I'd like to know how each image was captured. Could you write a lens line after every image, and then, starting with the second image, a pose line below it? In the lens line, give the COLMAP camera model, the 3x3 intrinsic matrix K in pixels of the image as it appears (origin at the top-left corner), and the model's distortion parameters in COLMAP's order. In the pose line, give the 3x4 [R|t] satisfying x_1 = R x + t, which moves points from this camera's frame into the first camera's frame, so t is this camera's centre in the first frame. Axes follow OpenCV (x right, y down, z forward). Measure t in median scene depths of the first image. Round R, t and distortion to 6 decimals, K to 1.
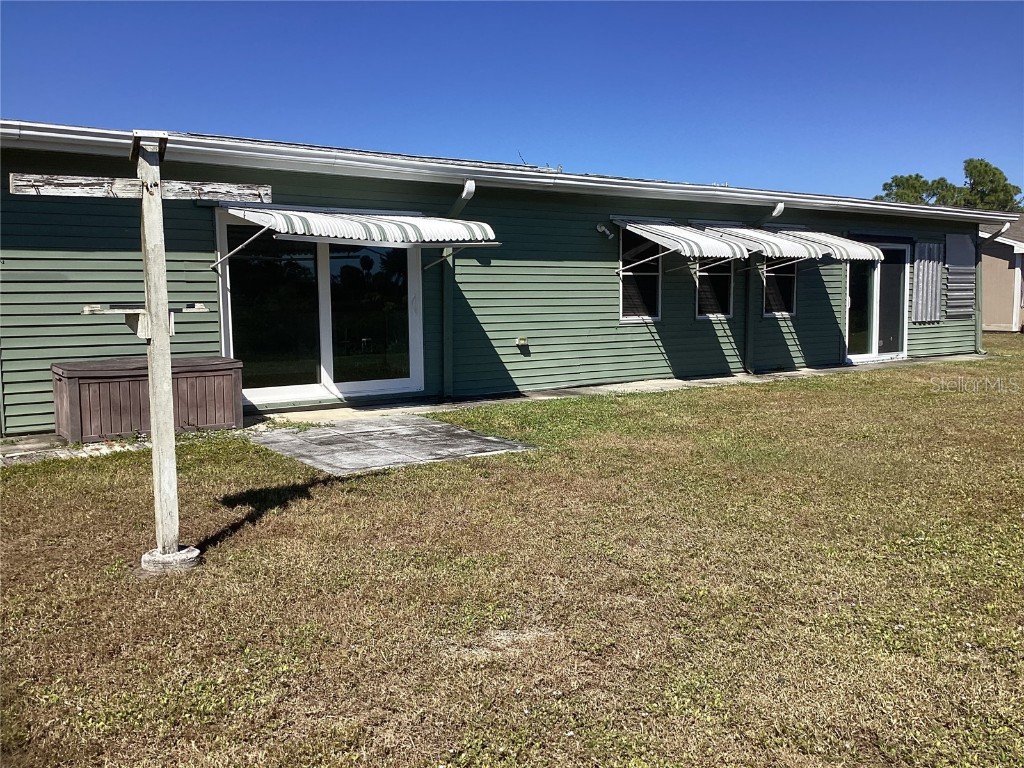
lens RADIAL K [[920.5, 0, 511.2], [0, 920.5, 386.4], [0, 0, 1]] dist [0.101830, -0.178552]
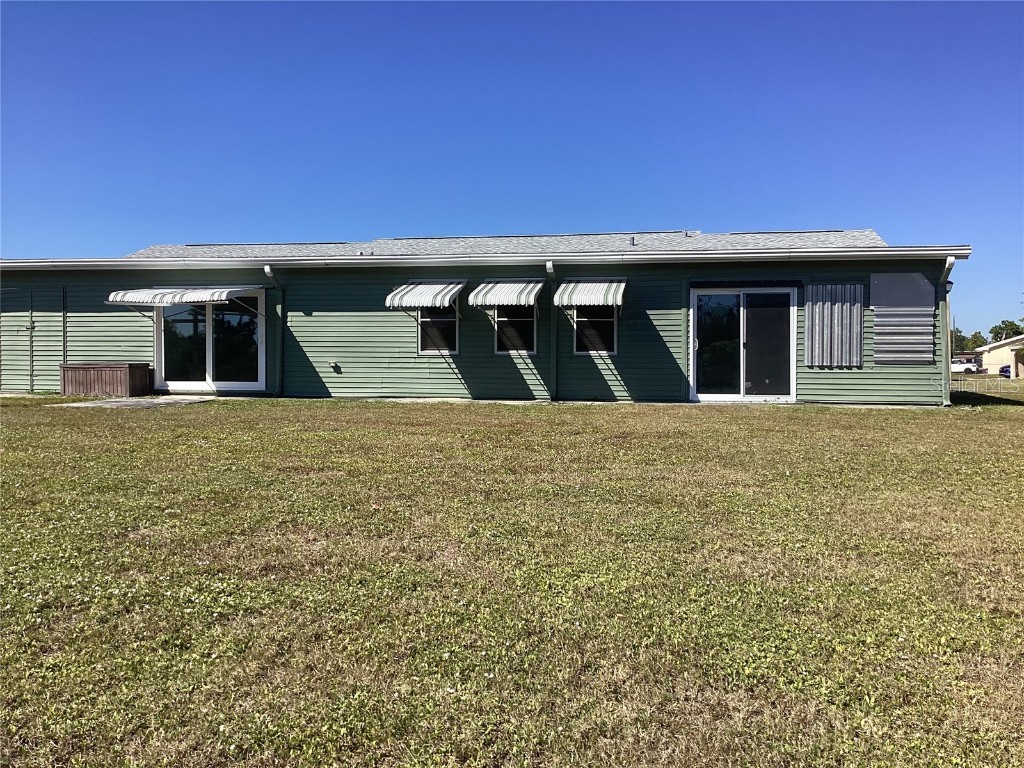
lens RADIAL K [[920.5, 0, 512.0], [0, 920.5, 382.5], [0, 0, 1]] dist [0.101830, -0.178552]
pose [[0.681850, 0.025442, -0.731049, 1.200156], [-0.084733, 0.995415, -0.044387, 0.022586], [0.726568, 0.092209, 0.680879, 0.148149]]
